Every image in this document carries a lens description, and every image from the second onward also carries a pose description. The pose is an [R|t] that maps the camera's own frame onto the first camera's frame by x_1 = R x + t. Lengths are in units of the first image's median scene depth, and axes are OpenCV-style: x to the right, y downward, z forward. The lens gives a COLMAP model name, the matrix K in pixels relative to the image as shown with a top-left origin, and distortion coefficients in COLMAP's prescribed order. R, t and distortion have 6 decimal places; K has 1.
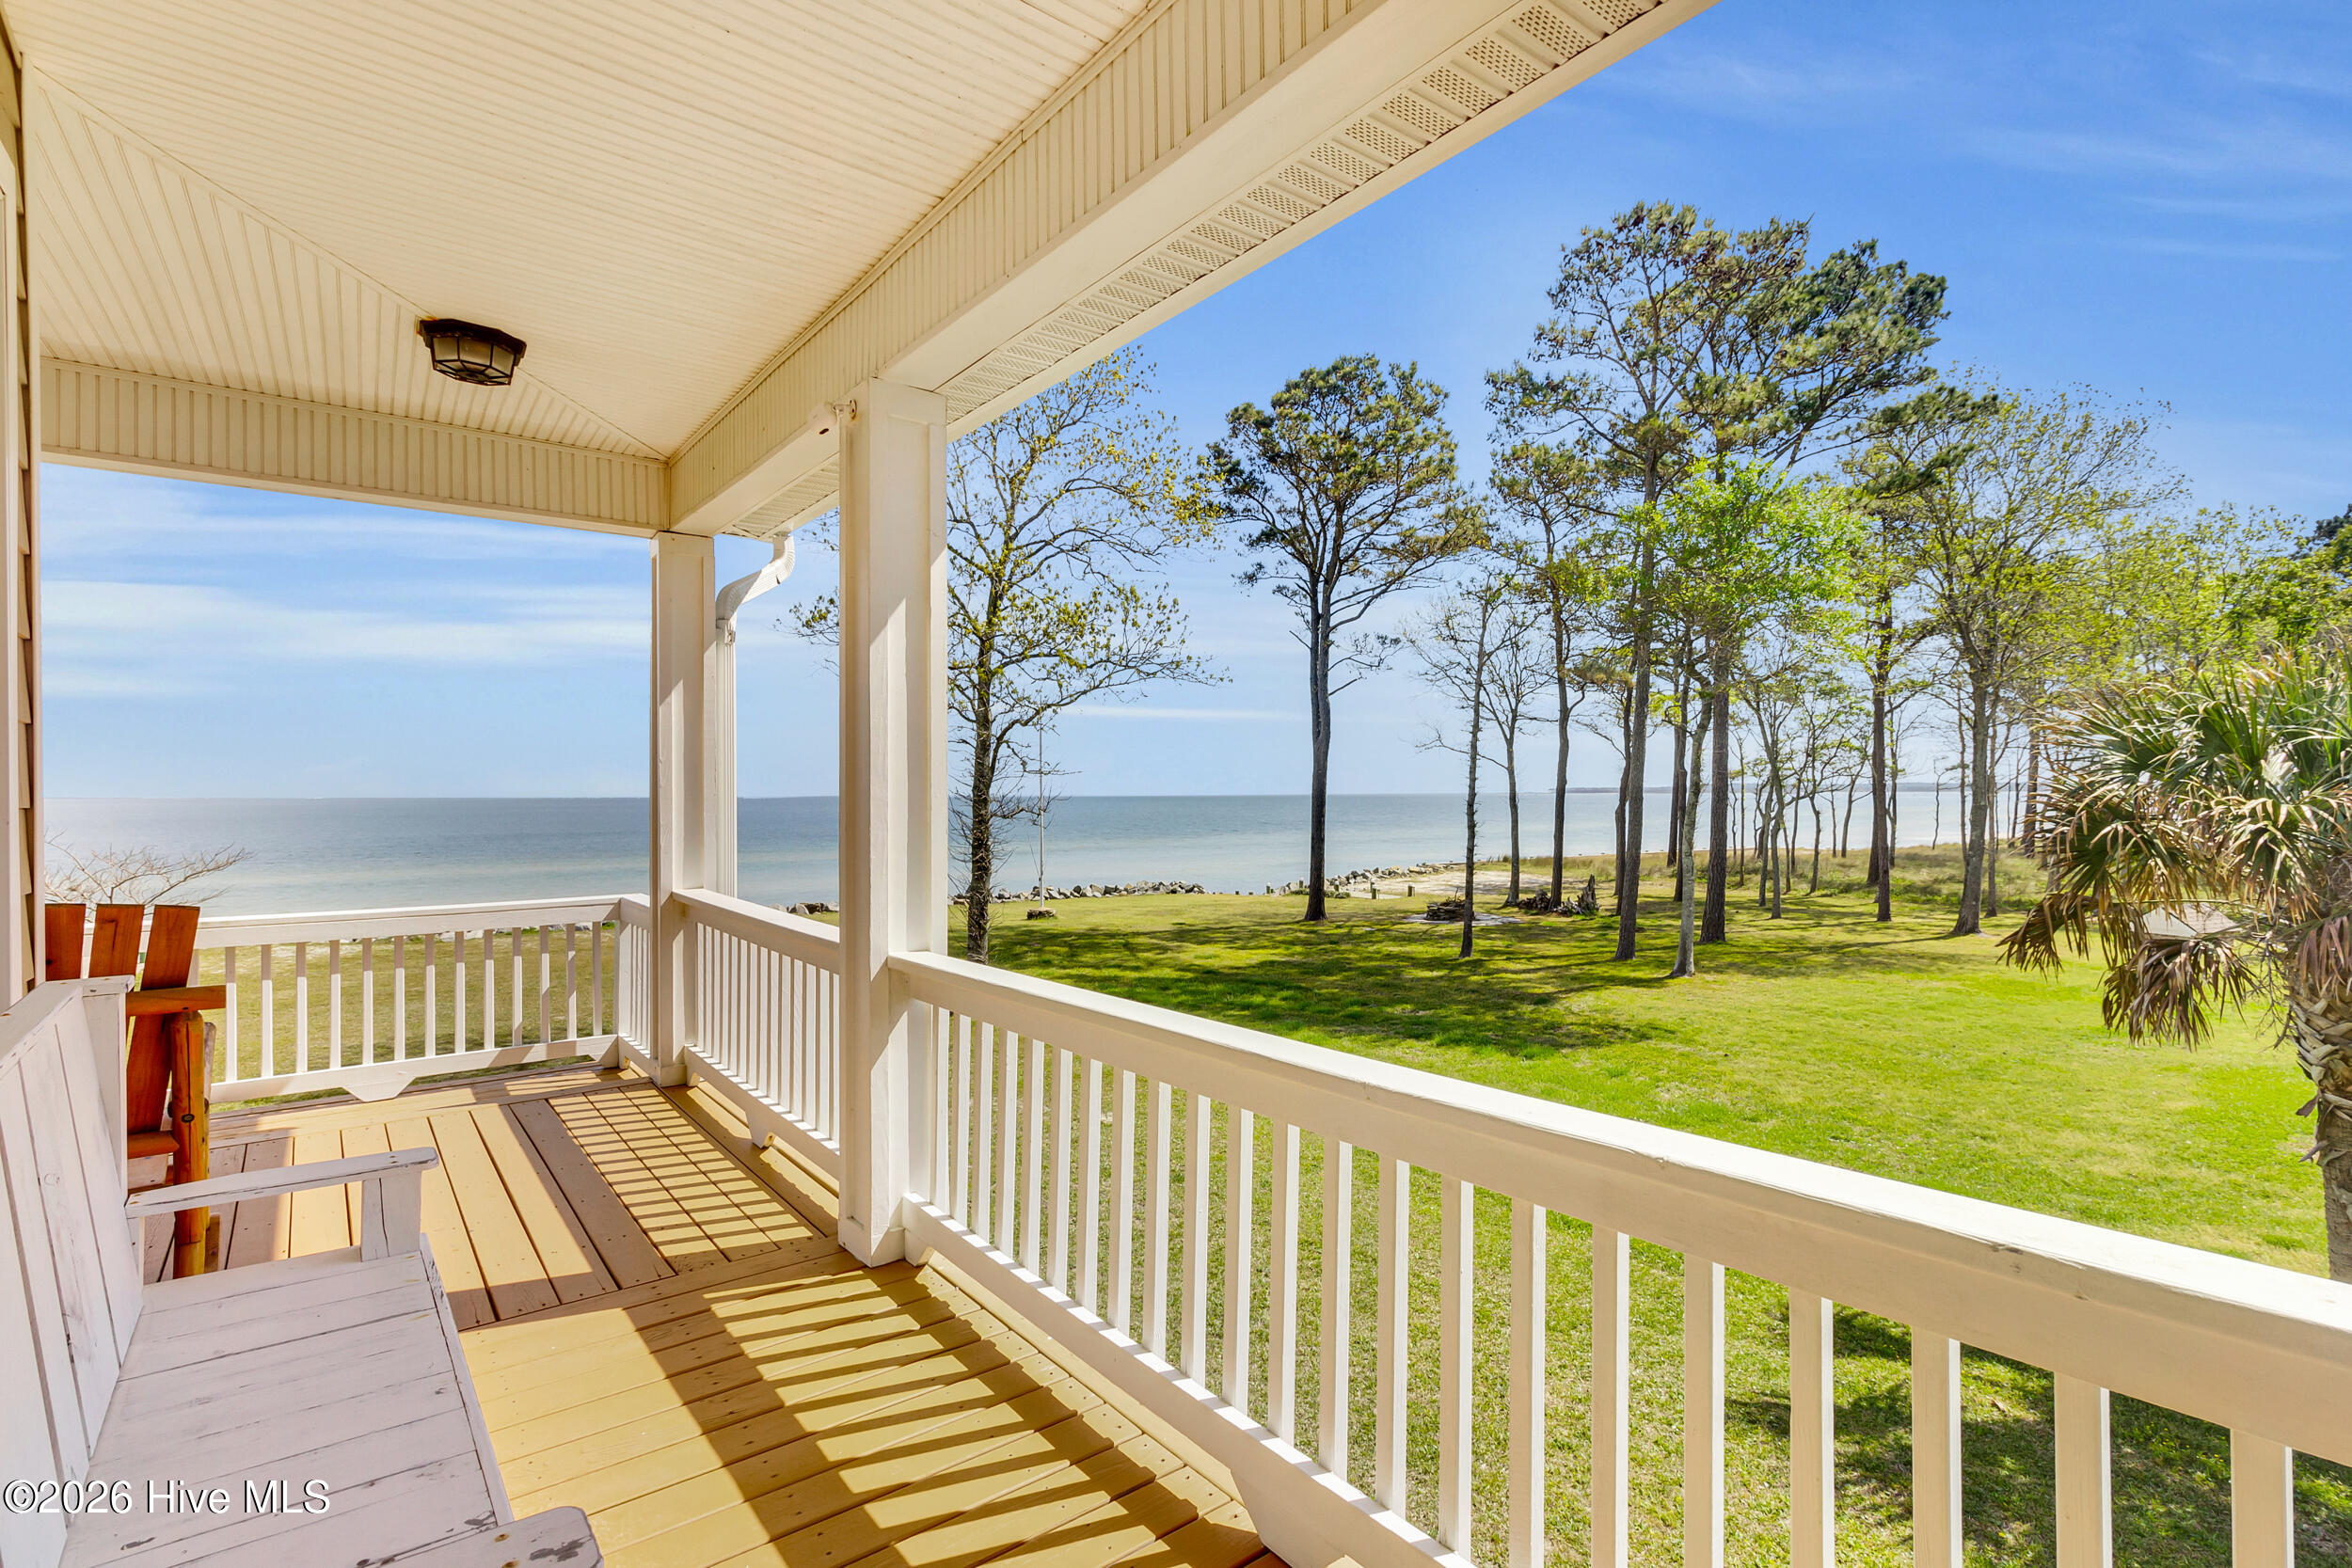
lens RADIAL K [[1102.7, 0, 1182.0], [0, 1102.7, 813.4], [0, 0, 1]] dist [0.001942, 0.000666]
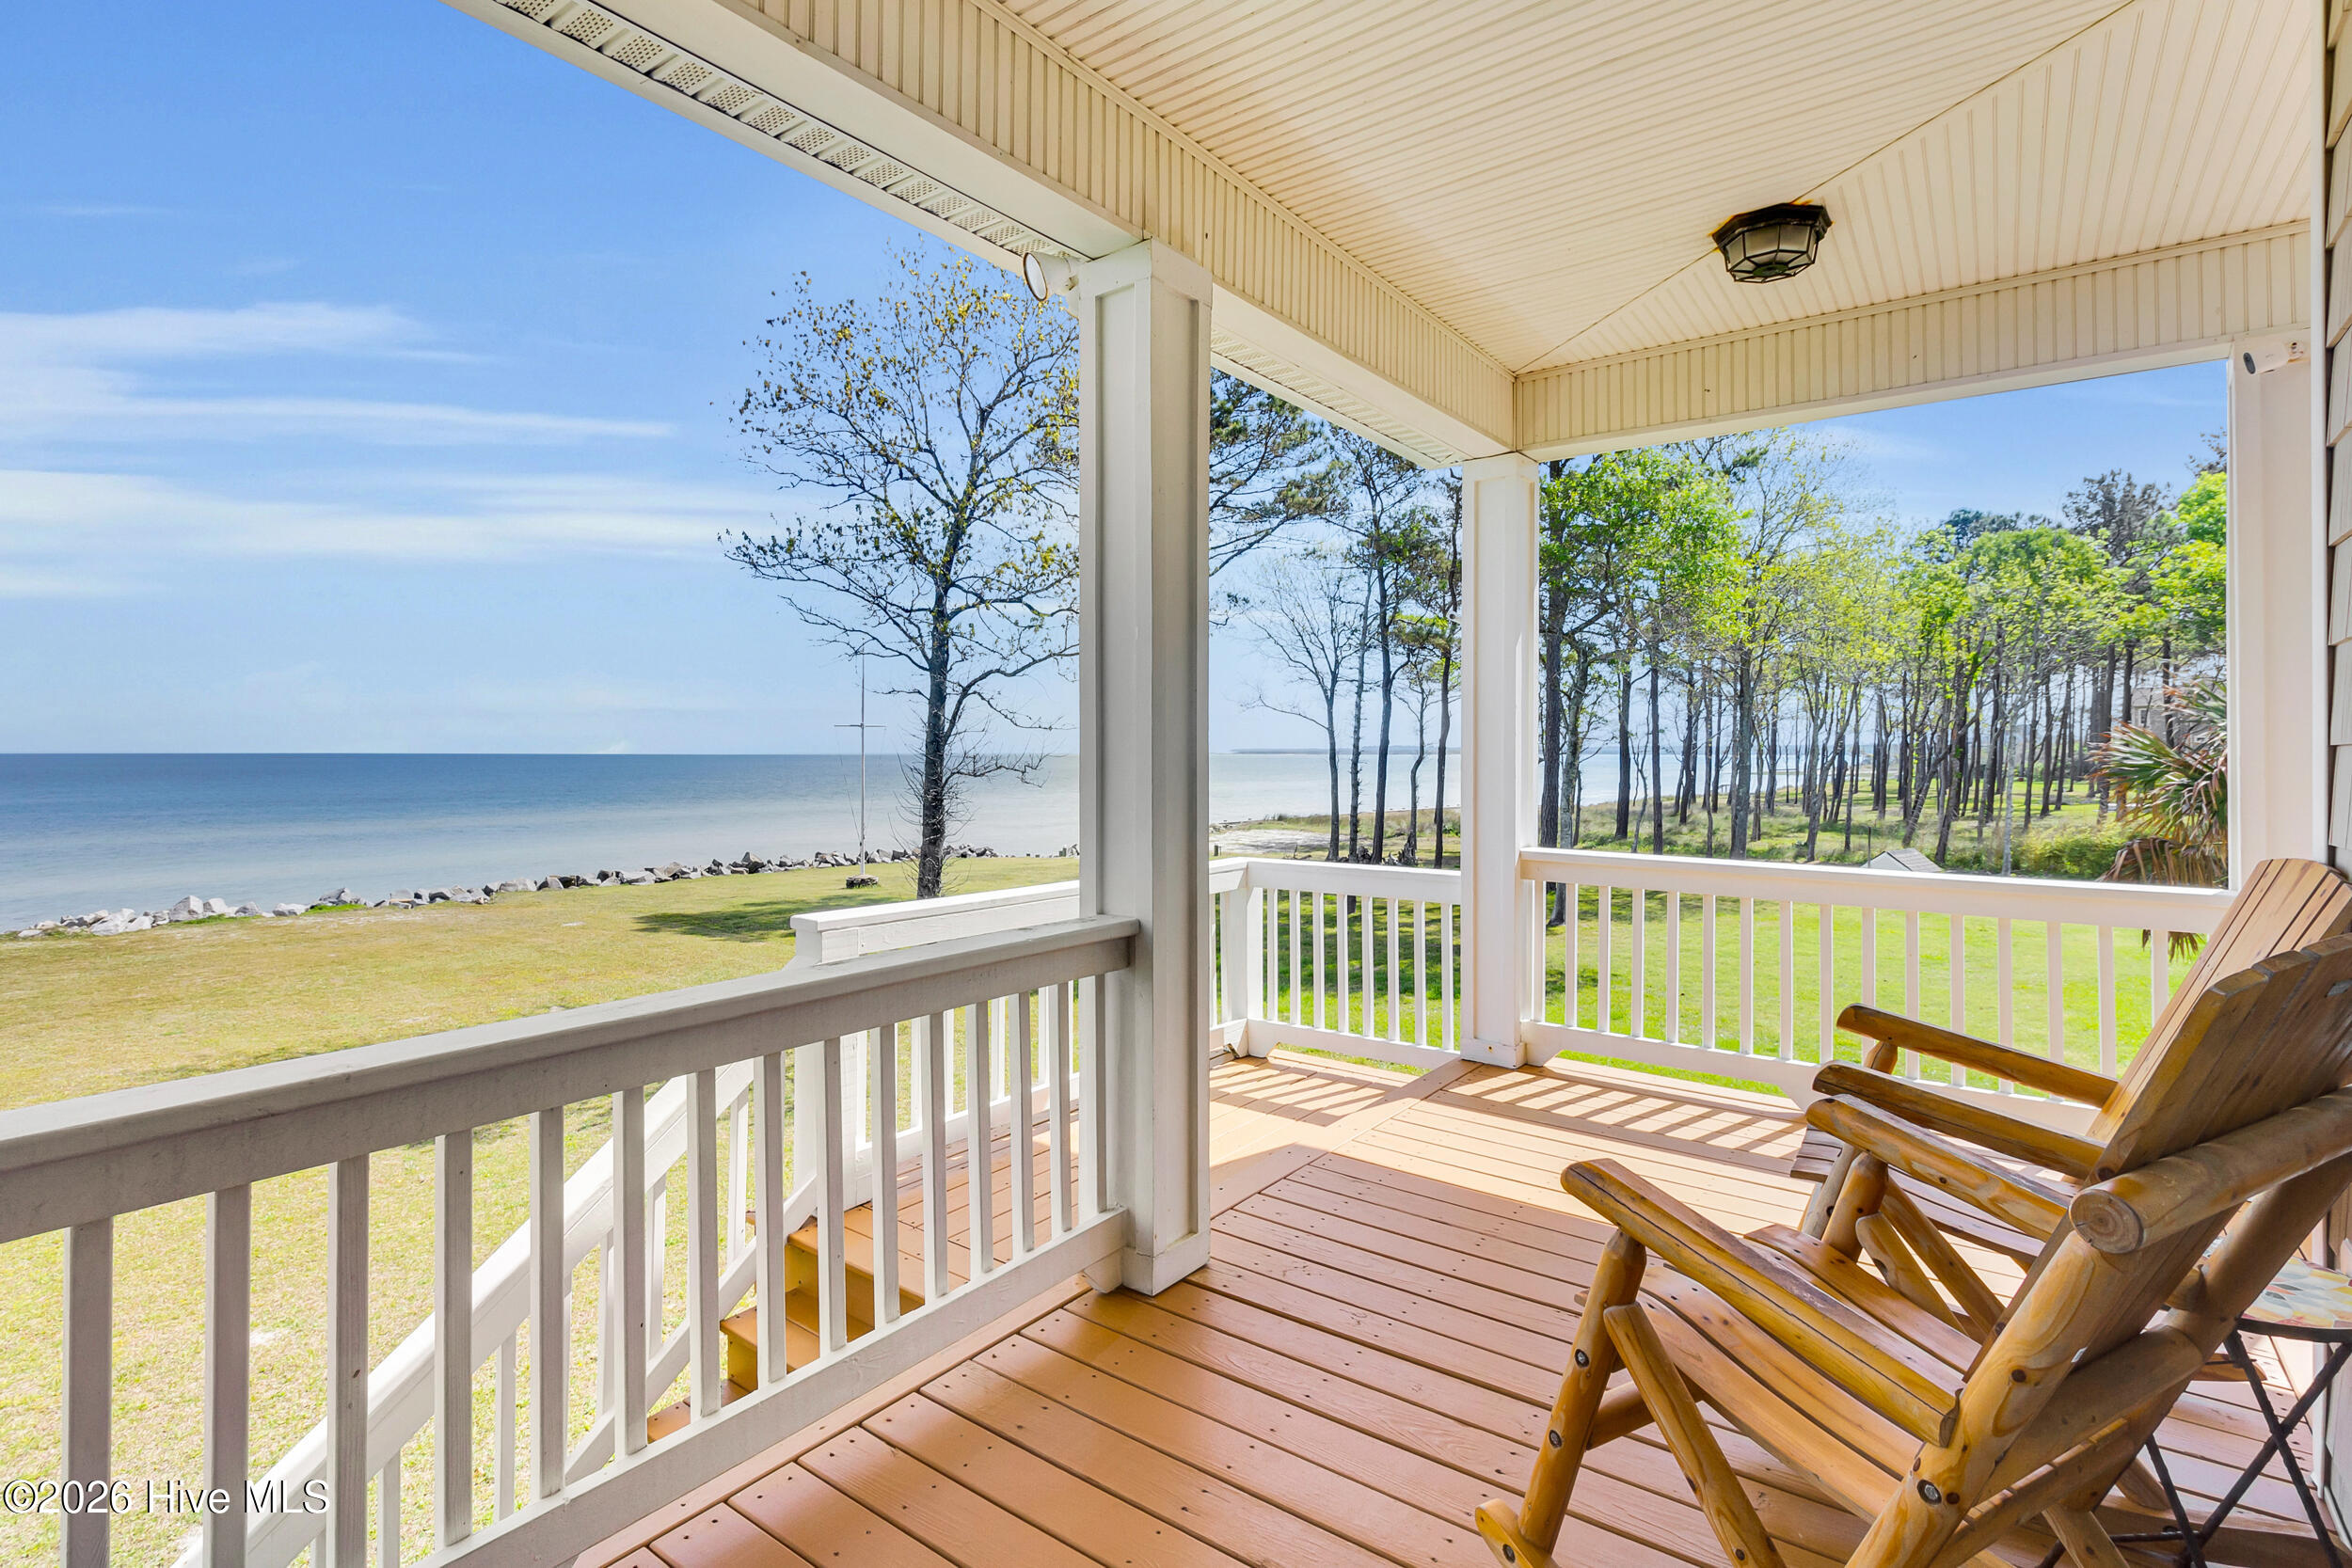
lens RADIAL K [[1133.7, 0, 1184.2], [0, 1133.7, 761.6], [0, 0, 1]] dist [-0.000493, 0.000071]
pose [[0.961762, 0.005469, 0.273833, -0.249648], [-0.002532, 0.999935, -0.011078, 0.002948], [-0.273876, 0.009961, 0.961714, 0.048650]]
